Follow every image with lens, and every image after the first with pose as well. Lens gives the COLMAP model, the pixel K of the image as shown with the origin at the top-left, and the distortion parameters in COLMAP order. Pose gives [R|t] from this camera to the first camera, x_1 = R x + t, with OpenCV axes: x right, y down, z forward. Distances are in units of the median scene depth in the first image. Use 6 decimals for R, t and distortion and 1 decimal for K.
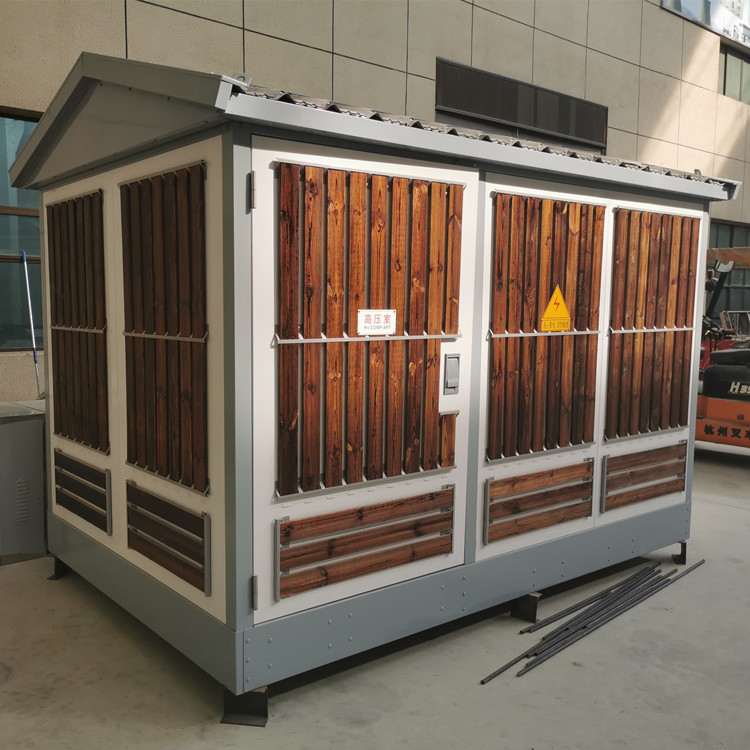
lens RADIAL K [[778.4, 0, 375.0], [0, 778.4, 375.0], [0, 0, 1]] dist [0.048916, -0.023863]
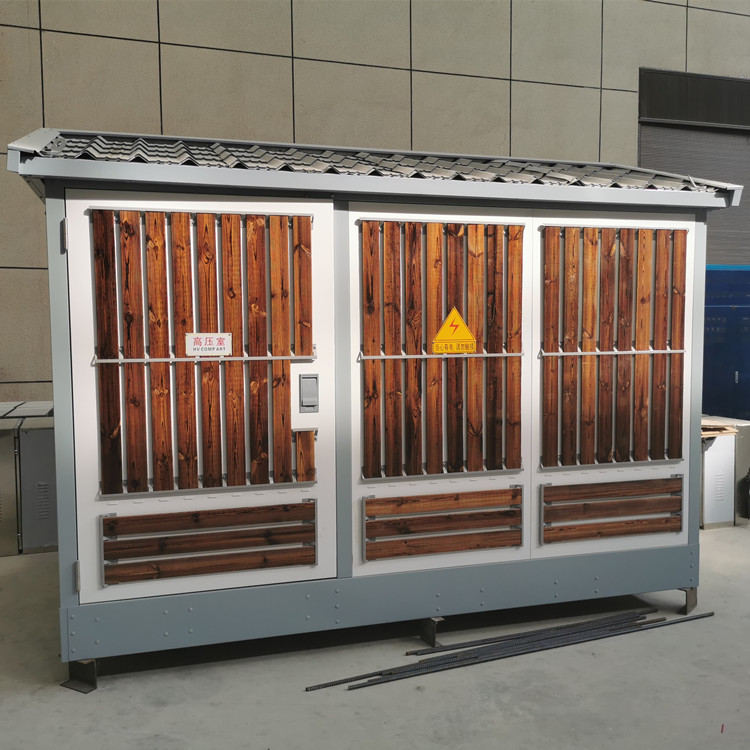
lens RADIAL K [[778.4, 0, 375.0], [0, 778.4, 375.0], [0, 0, 1]] dist [0.048916, -0.023863]
pose [[0.934532, 0.008868, -0.355769, 0.543630], [-0.020549, 0.999366, -0.029066, 0.002791], [0.355286, 0.034474, 0.934122, 0.041622]]
